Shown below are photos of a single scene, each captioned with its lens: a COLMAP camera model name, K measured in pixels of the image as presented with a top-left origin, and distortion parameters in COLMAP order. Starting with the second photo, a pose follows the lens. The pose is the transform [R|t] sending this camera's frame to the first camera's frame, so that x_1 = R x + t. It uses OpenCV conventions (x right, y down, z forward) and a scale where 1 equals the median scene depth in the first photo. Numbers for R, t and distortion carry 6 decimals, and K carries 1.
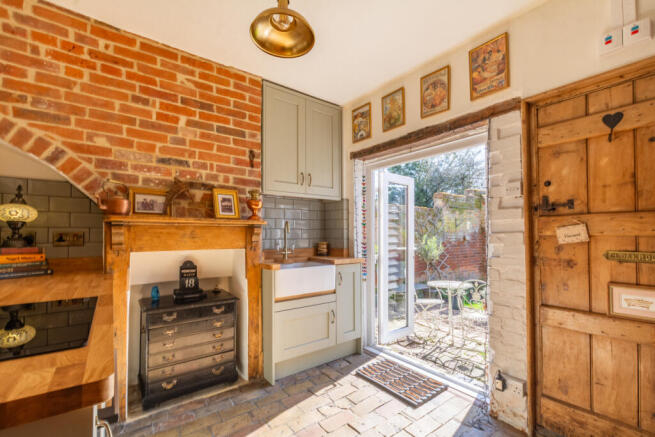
lens RADIAL K [[287.6, 0, 331.9], [0, 287.6, 229.8], [0, 0, 1]] dist [0.003318, 0.000490]
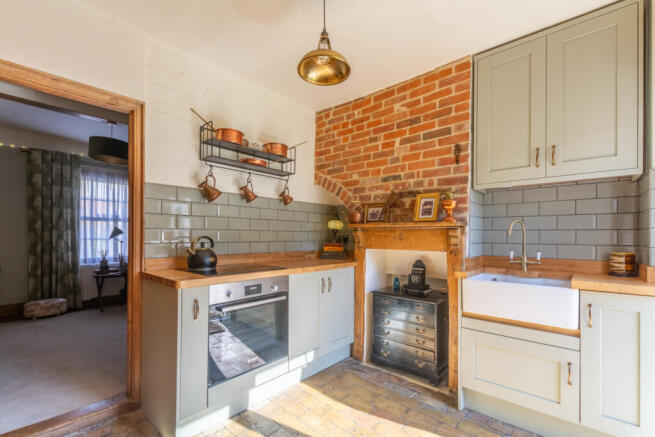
lens RADIAL K [[287.6, 0, 329.8], [0, 287.6, 237.5], [0, 0, 1]] dist [0.003318, 0.000490]
pose [[0.203183, 0.005430, -0.979126, 0.591050], [0.007206, 0.999949, 0.007040, 0.008986], [0.979114, -0.008486, 0.203134, 0.463257]]
